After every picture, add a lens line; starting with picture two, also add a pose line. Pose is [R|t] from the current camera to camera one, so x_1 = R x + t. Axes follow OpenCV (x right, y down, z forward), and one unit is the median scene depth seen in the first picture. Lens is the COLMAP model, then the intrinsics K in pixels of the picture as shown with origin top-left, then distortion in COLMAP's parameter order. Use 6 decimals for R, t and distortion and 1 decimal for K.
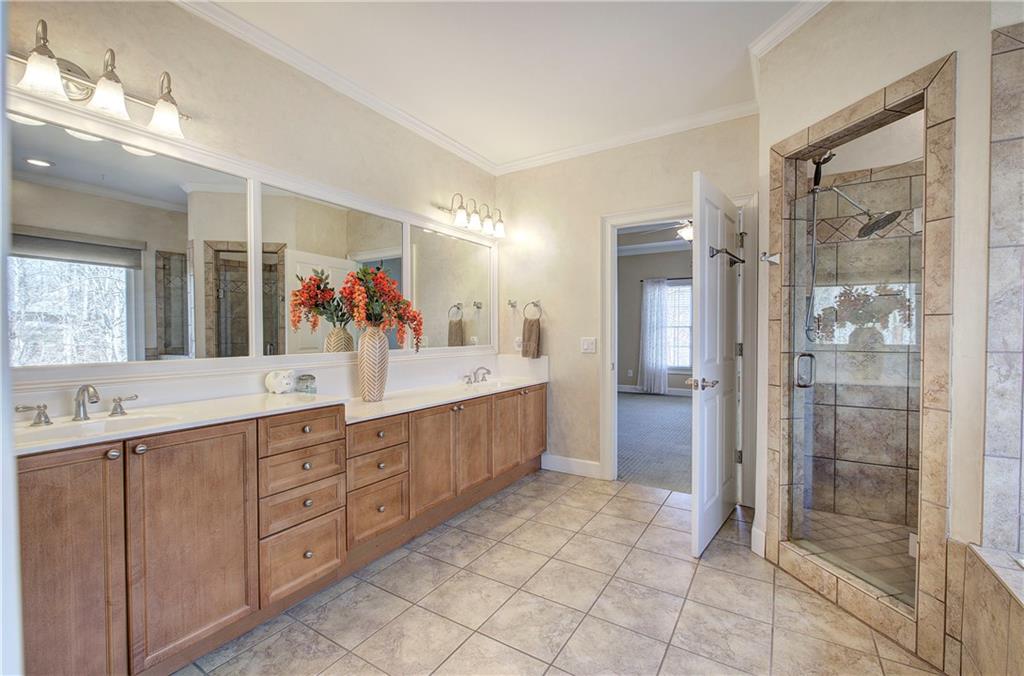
lens RADIAL K [[433.3, 0, 514.5], [0, 433.3, 338.9], [0, 0, 1]] dist [-0.003168, 0.000108]
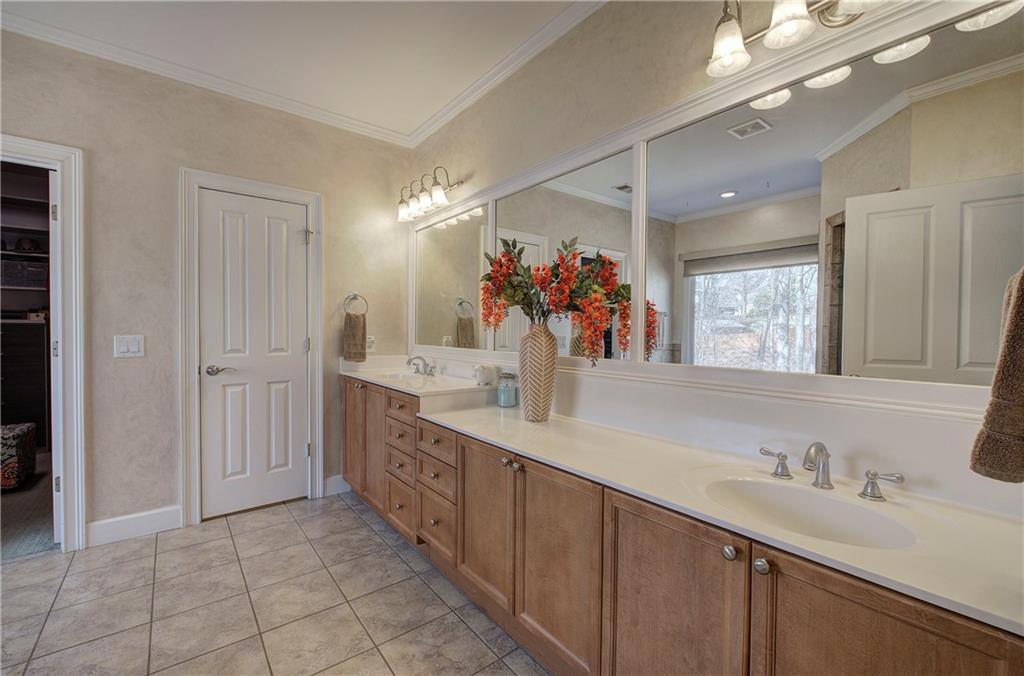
lens RADIAL K [[433.3, 0, 516.7], [0, 433.3, 334.3], [0, 0, 1]] dist [-0.003168, 0.000108]
pose [[-0.339767, 0.011740, -0.940436, 0.607074], [-0.021125, 0.999575, 0.020110, -0.035529], [0.940272, 0.026699, -0.339374, 1.802763]]
